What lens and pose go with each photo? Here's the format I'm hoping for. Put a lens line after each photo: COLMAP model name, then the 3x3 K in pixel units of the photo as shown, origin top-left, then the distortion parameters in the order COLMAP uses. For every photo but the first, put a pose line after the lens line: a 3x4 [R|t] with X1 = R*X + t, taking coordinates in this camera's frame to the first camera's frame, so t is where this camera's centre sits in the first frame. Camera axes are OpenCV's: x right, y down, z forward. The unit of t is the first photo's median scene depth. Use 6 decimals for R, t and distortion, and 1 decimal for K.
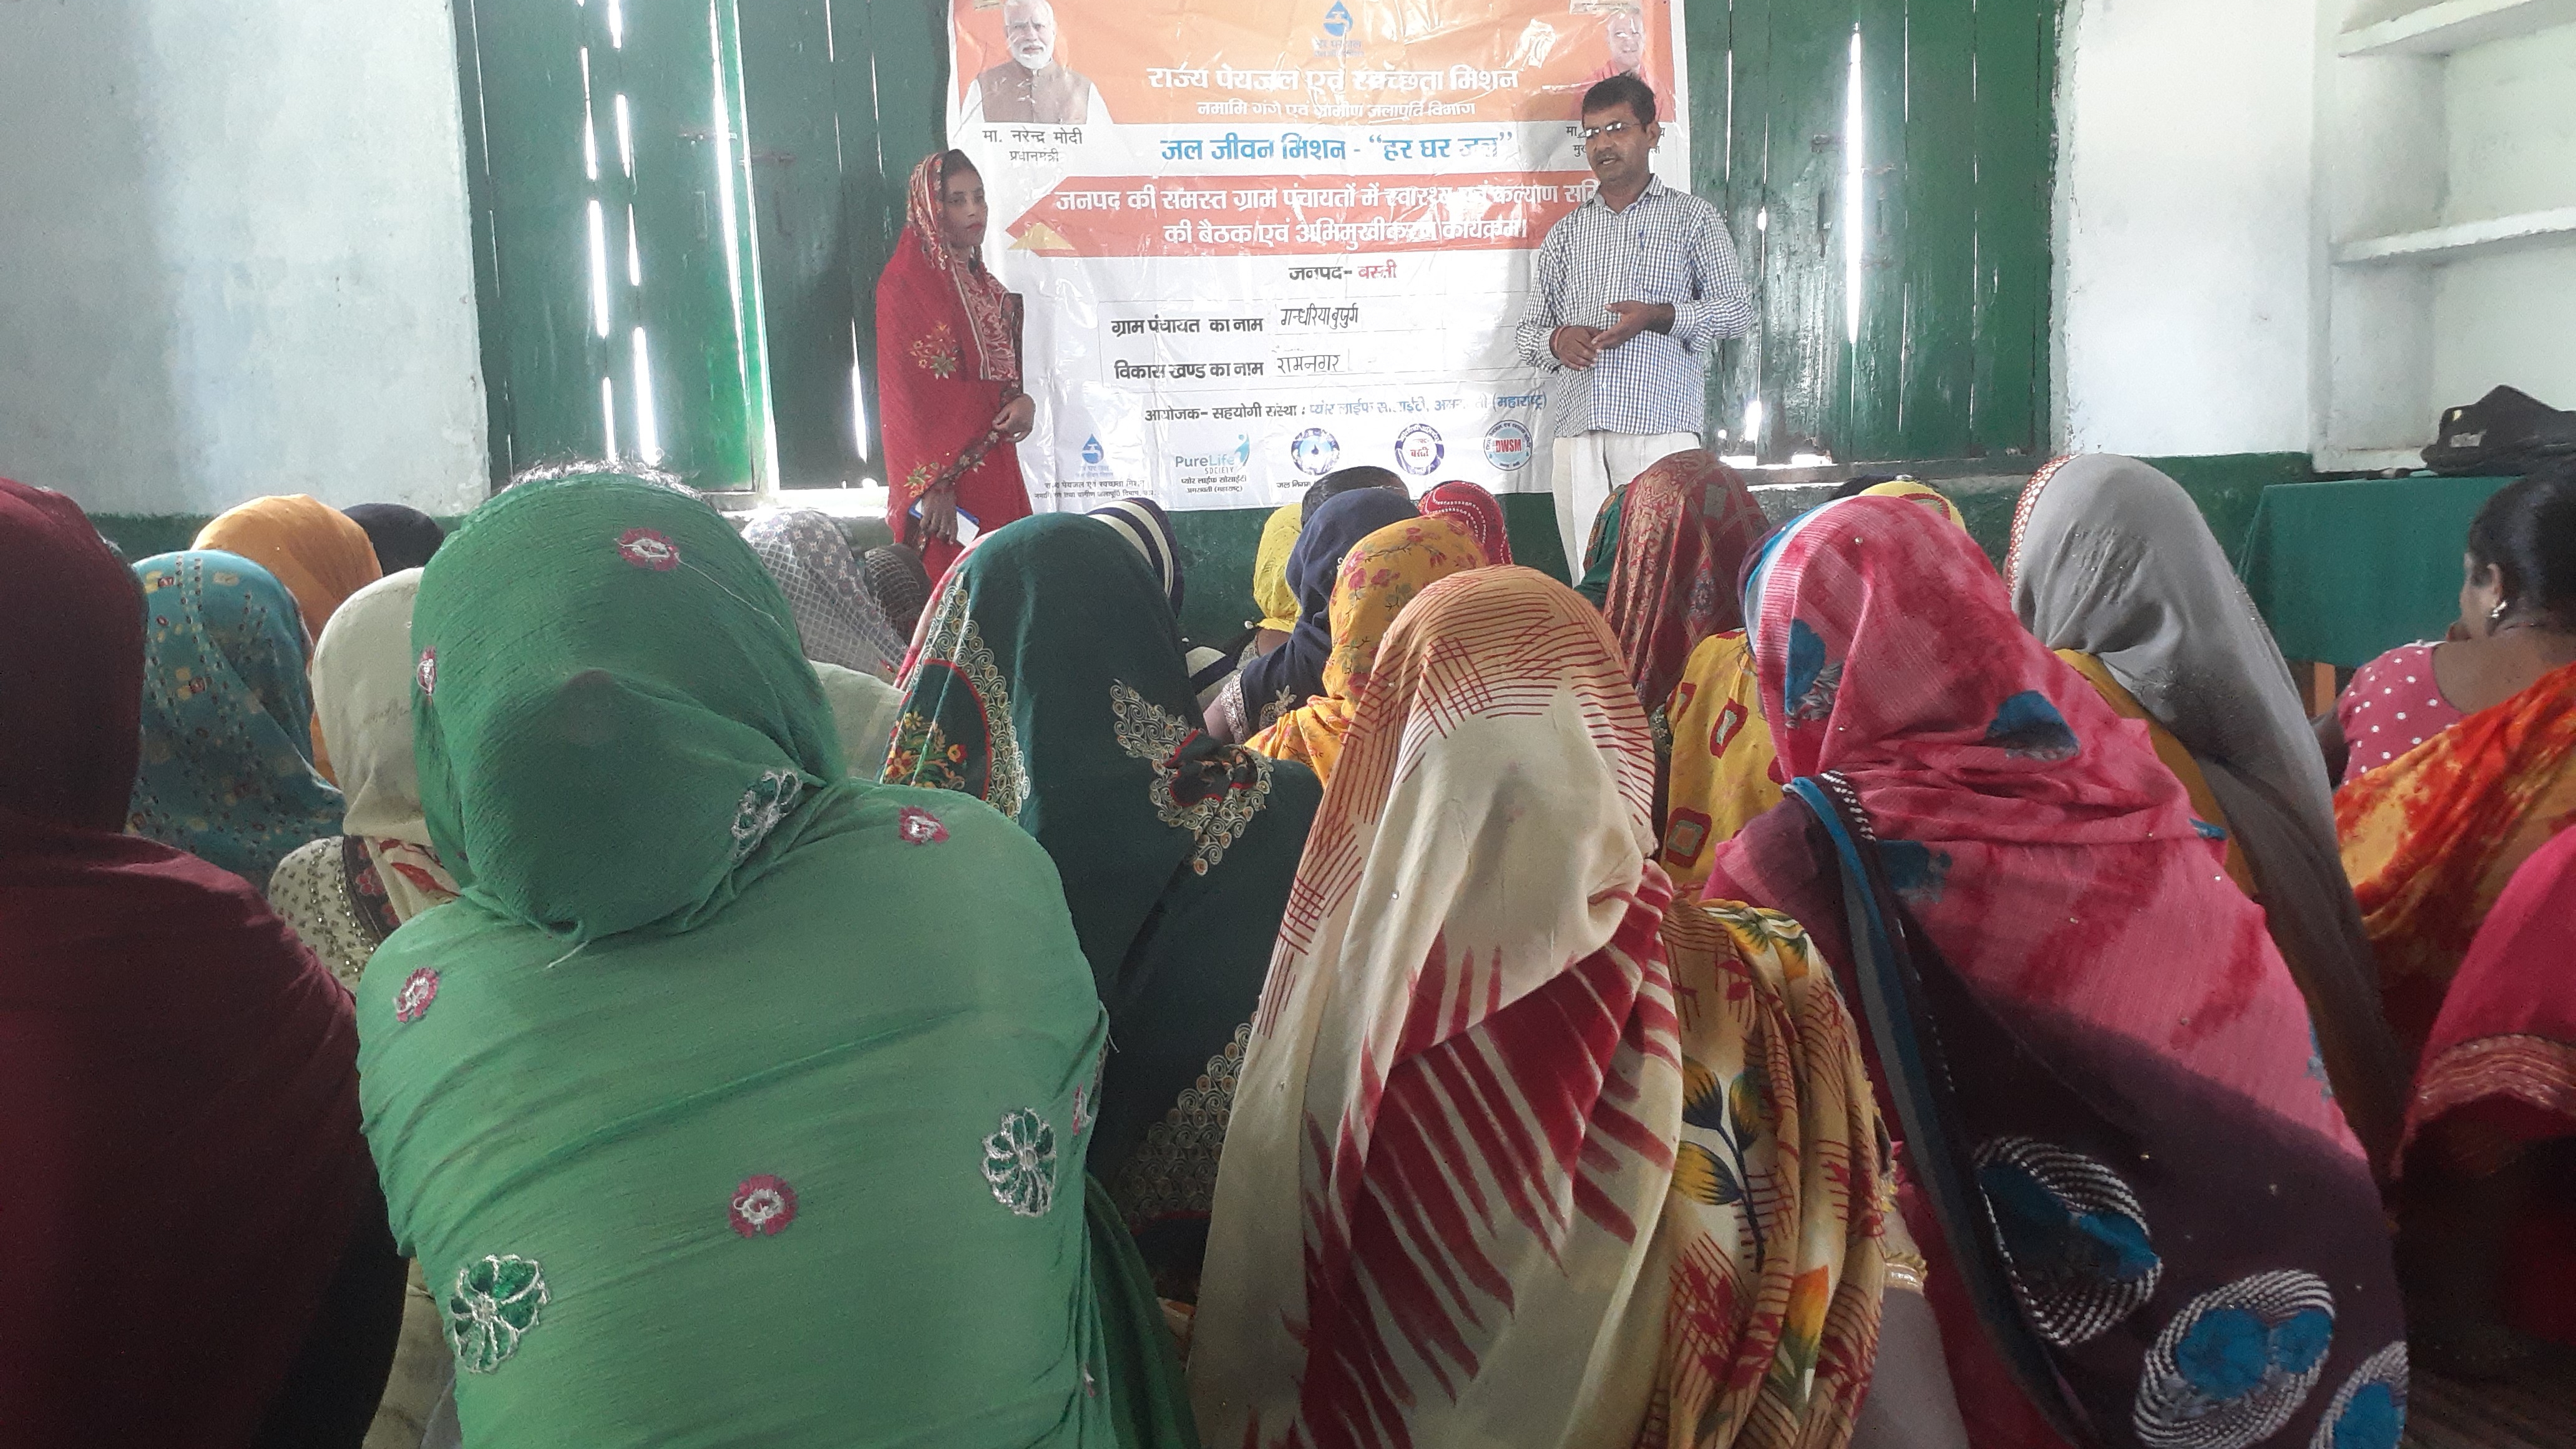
lens RADIAL K [[2026.0, 0, 1288.0], [0, 2026.0, 724.5], [0, 0, 1]] dist [0.000399, -0.011253]
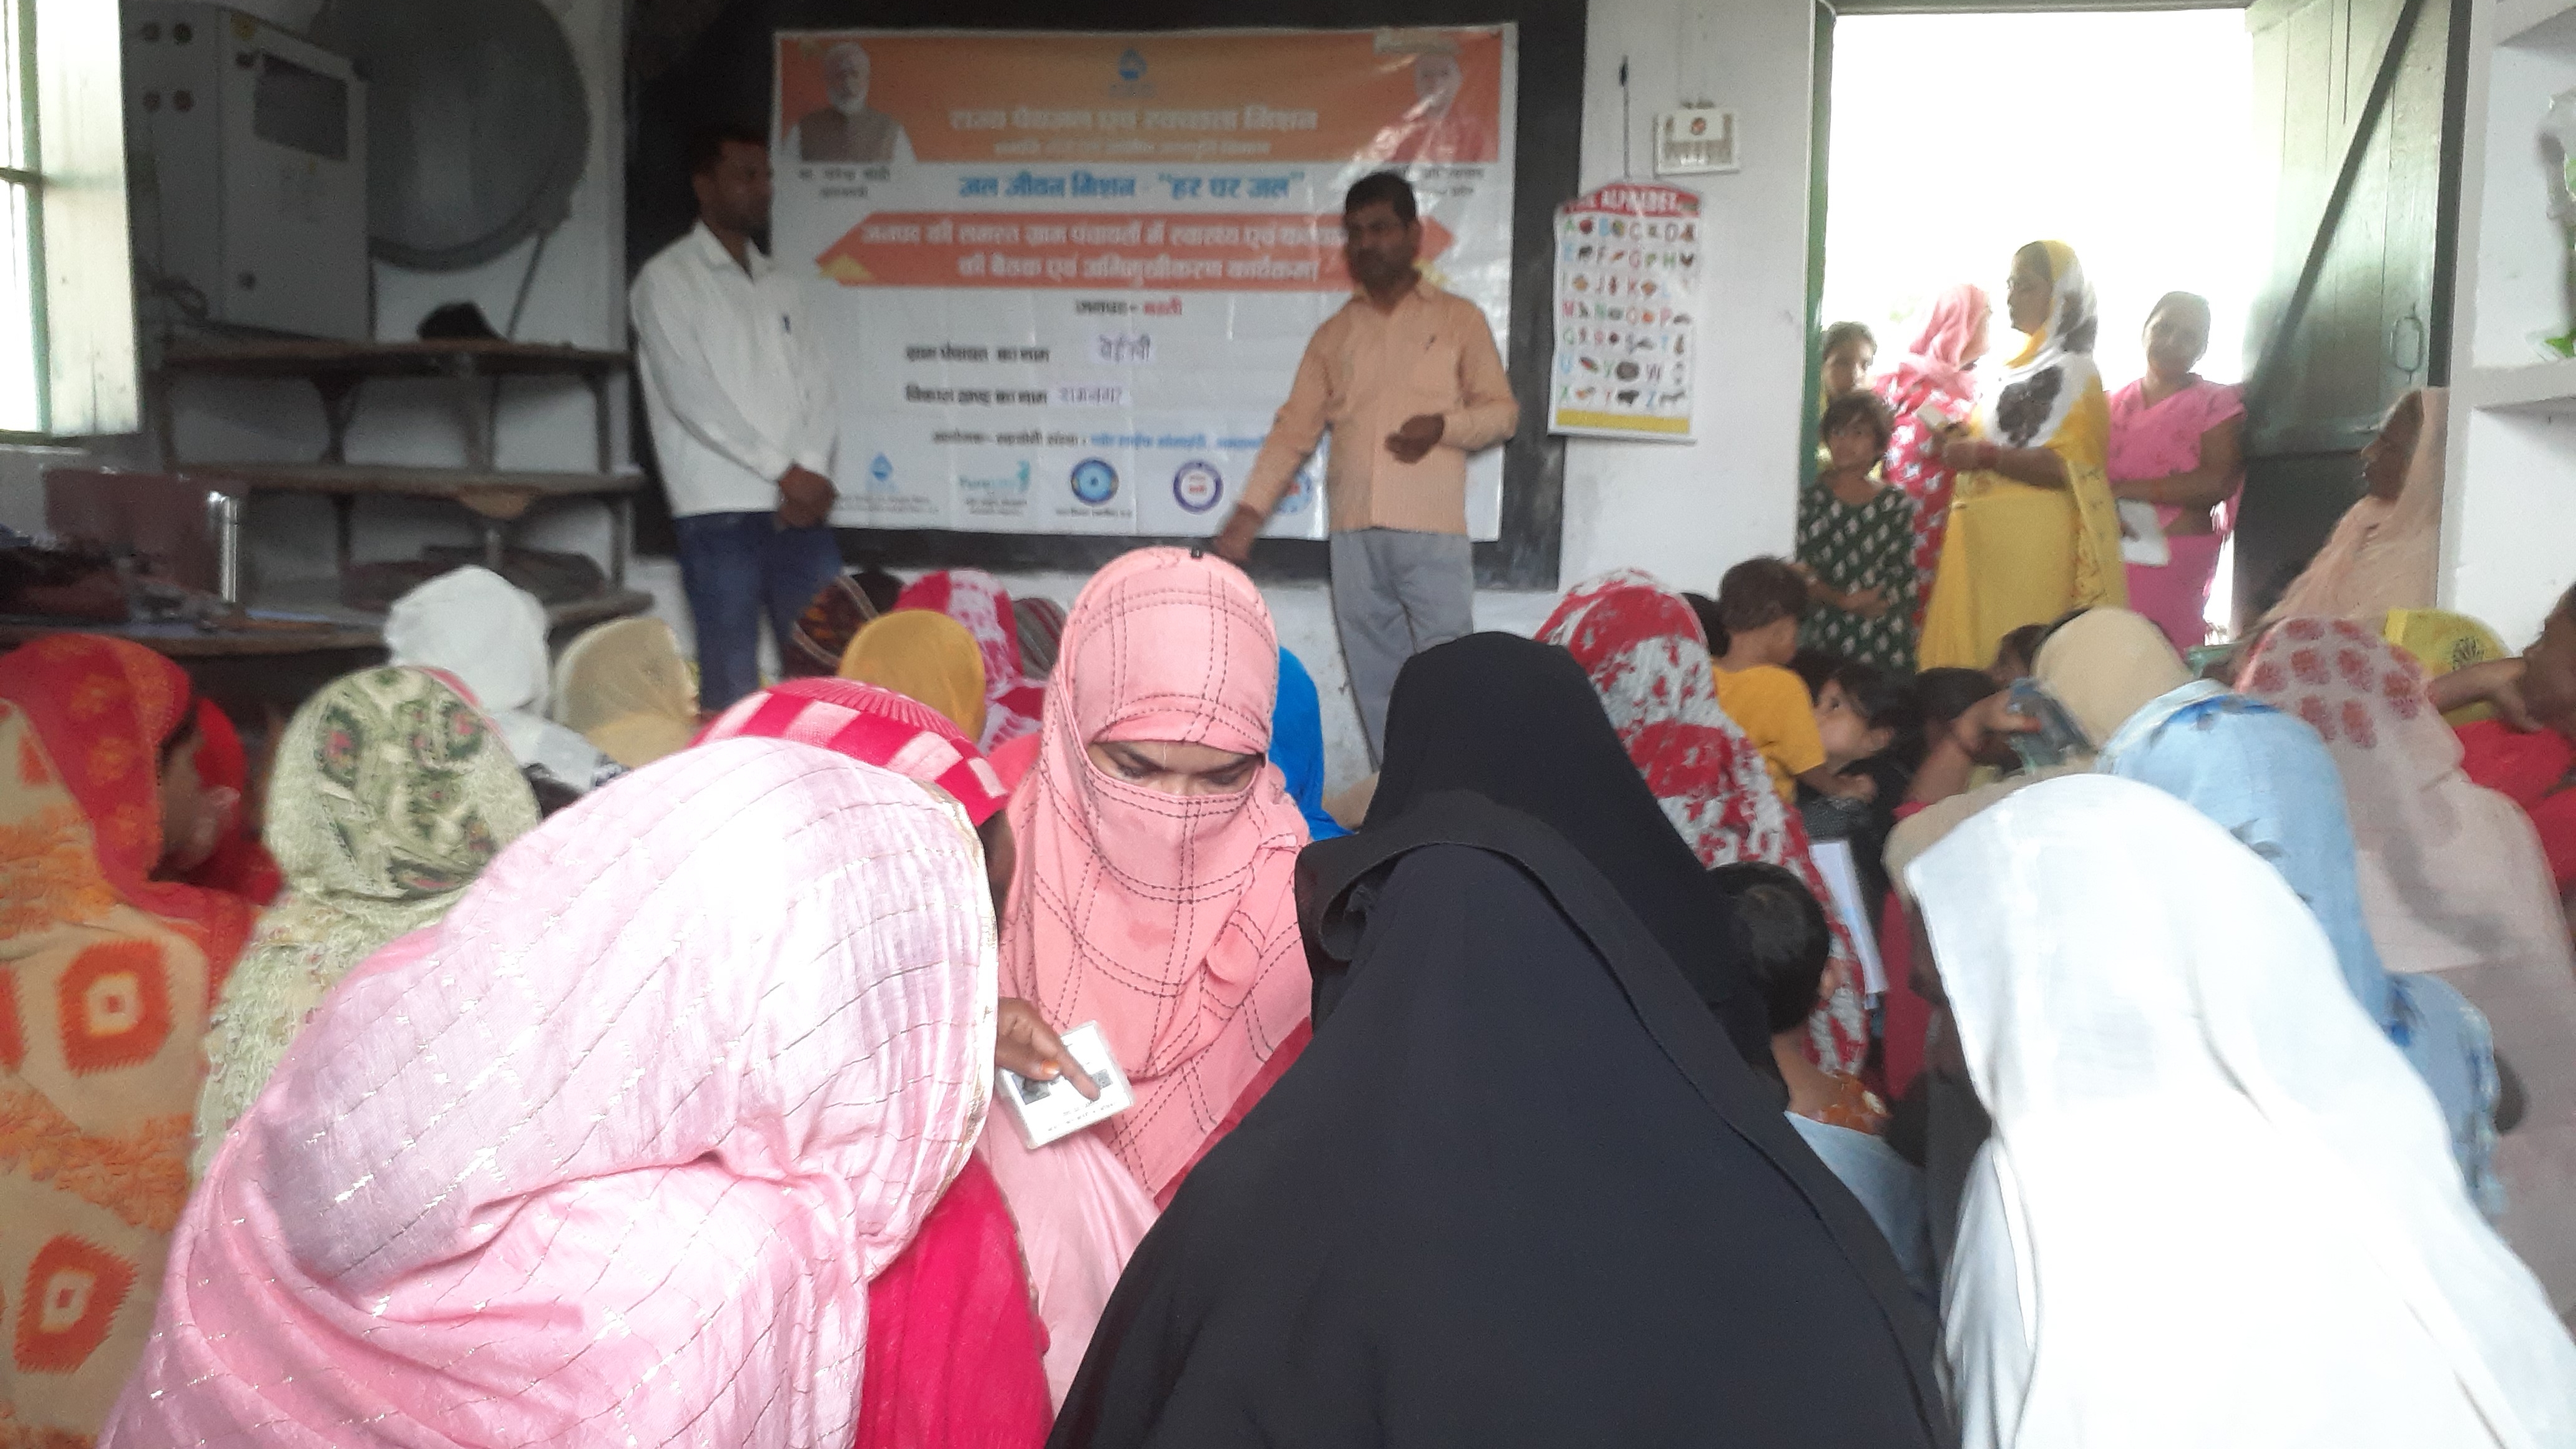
lens RADIAL K [[2035.2, 0, 1288.0], [0, 2035.2, 724.5], [0, 0, 1]] dist [-0.002577, -0.008282]
pose [[0.911484, 0.107206, -0.397119, 0.534682], [-0.115071, 0.993349, 0.004049, -0.028876], [0.394912, 0.042006, 0.917758, 0.103746]]
